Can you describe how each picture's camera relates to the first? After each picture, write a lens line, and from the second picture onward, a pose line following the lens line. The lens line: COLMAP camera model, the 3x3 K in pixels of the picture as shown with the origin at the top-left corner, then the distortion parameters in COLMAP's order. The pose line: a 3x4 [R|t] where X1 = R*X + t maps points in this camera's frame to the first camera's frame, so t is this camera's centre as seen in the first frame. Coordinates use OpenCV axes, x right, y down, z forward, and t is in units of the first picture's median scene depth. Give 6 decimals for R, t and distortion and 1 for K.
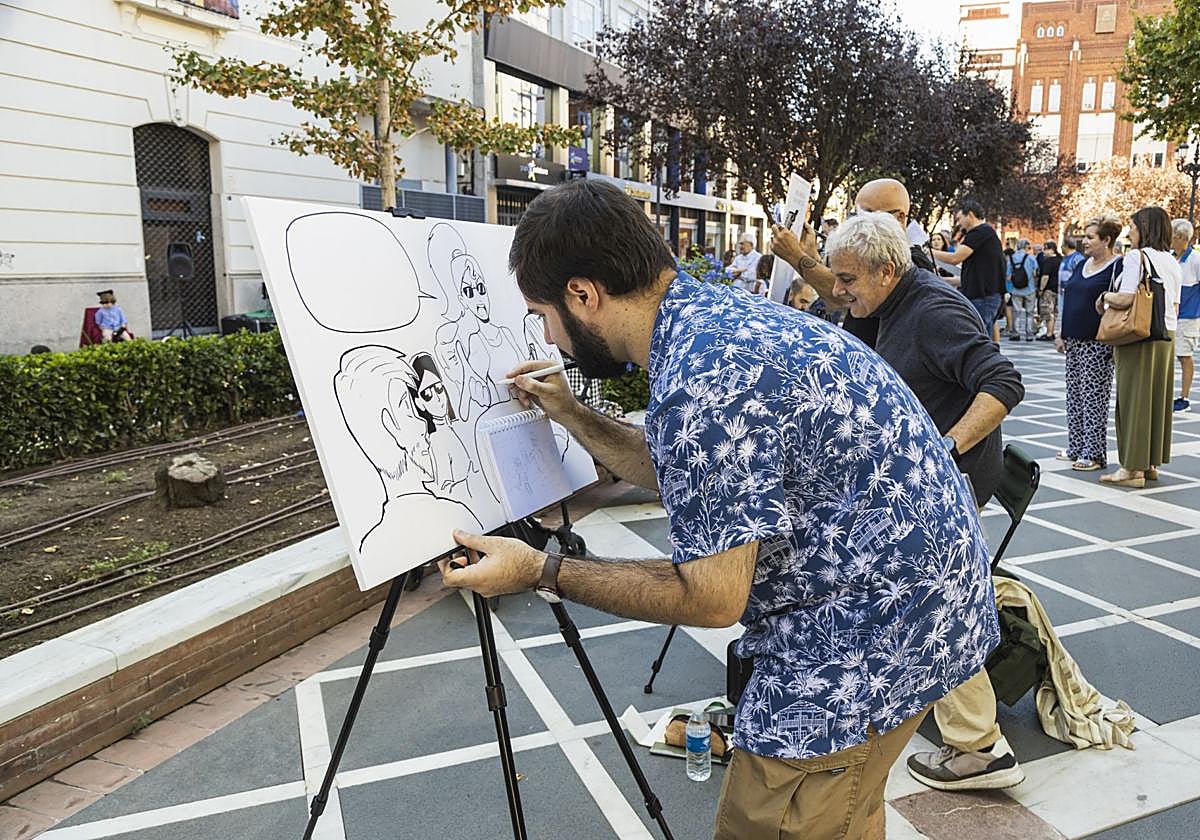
lens RADIAL K [[935.9, 0, 600.0], [0, 935.9, 420.0], [0, 0, 1]] dist [-0.007380, -0.008693]
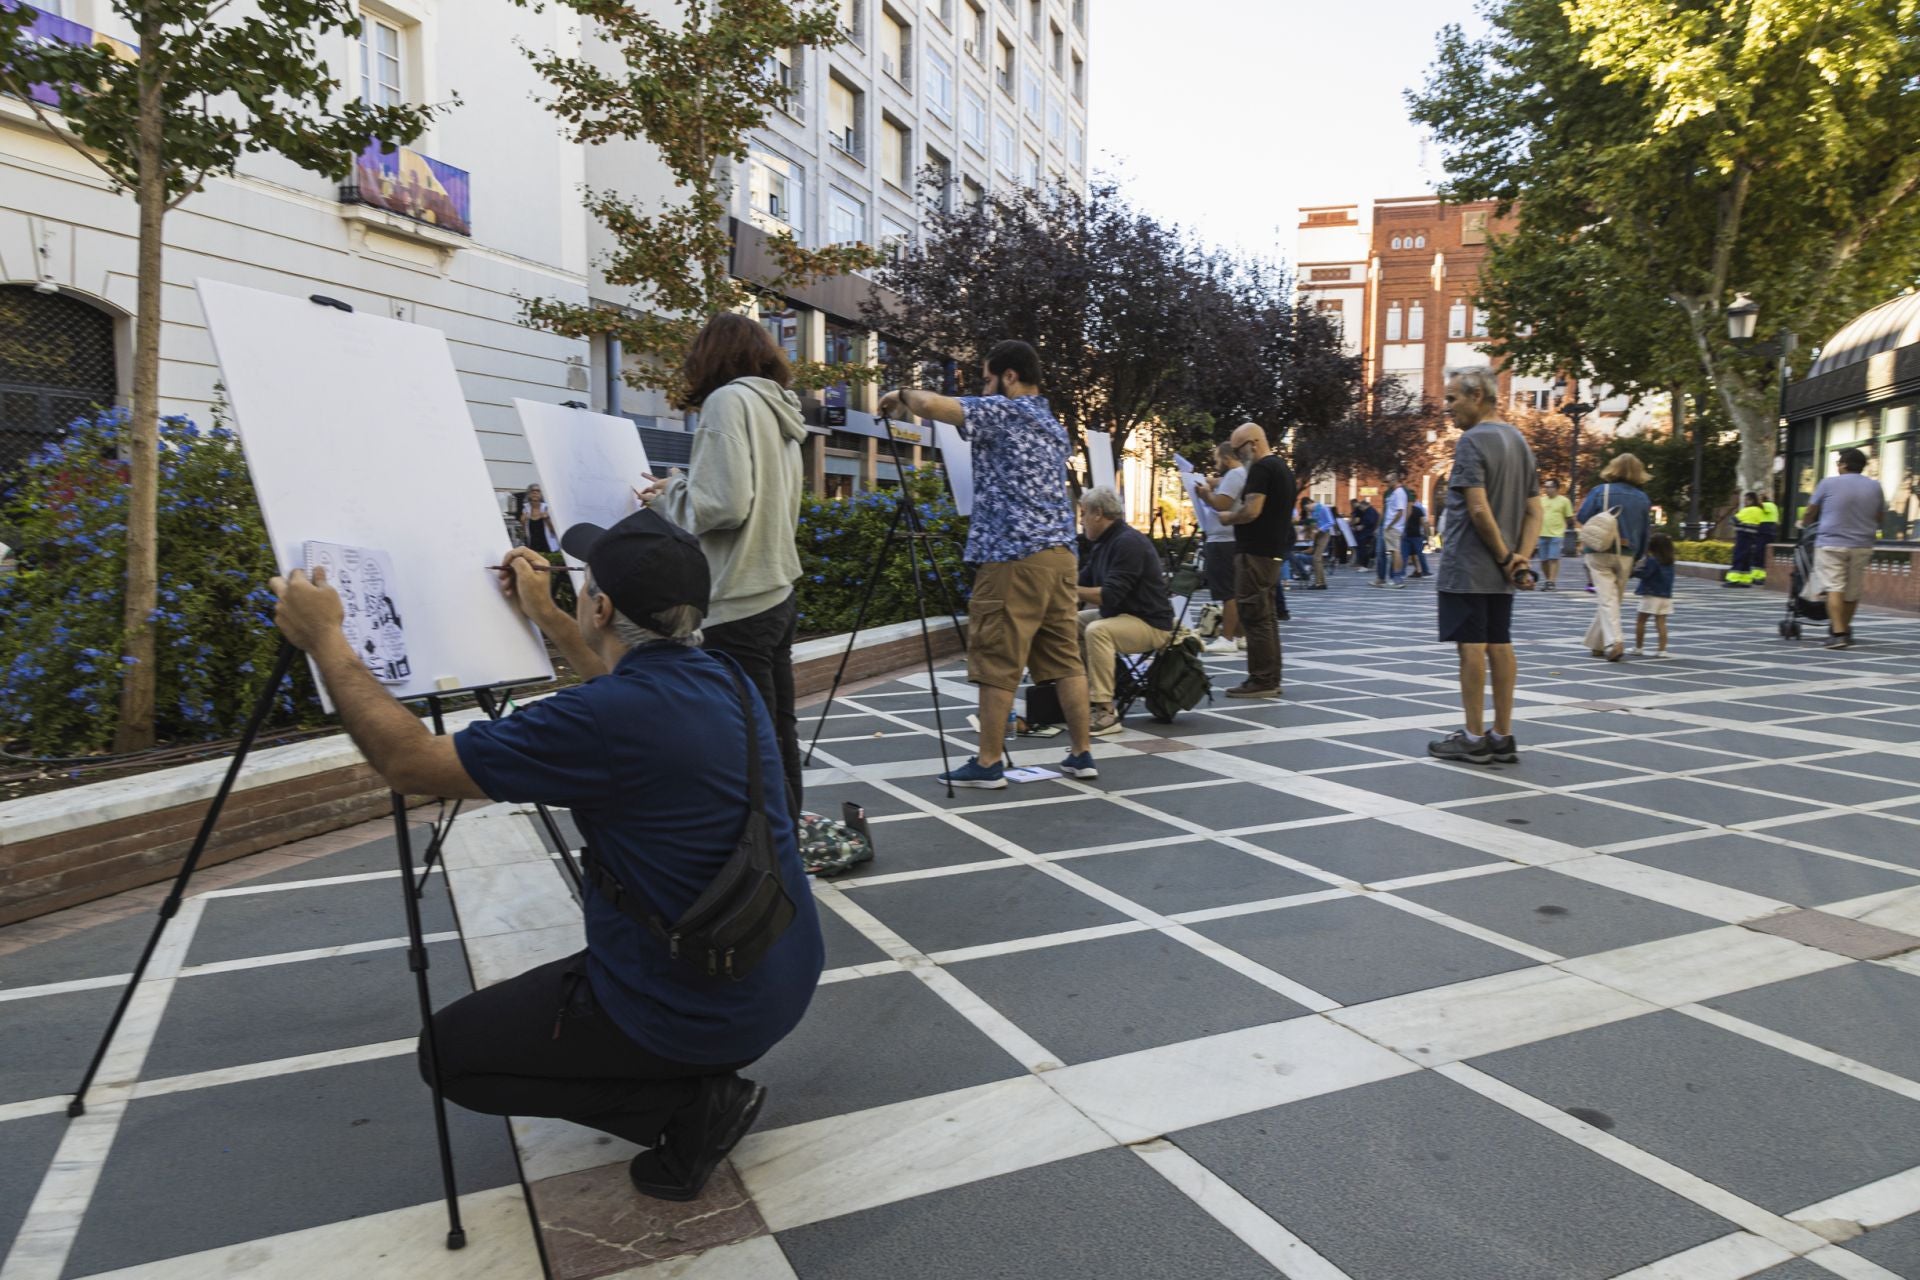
lens RADIAL K [[1282.7, 0, 960.0], [0, 1282.7, 640.0], [0, 0, 1]] dist [0.004095, 0.001902]
pose [[0.995920, -0.008588, 0.089827, -0.015299], [0.015934, 0.996556, -0.081381, 0.027627], [-0.088819, 0.082481, 0.992627, -0.101481]]
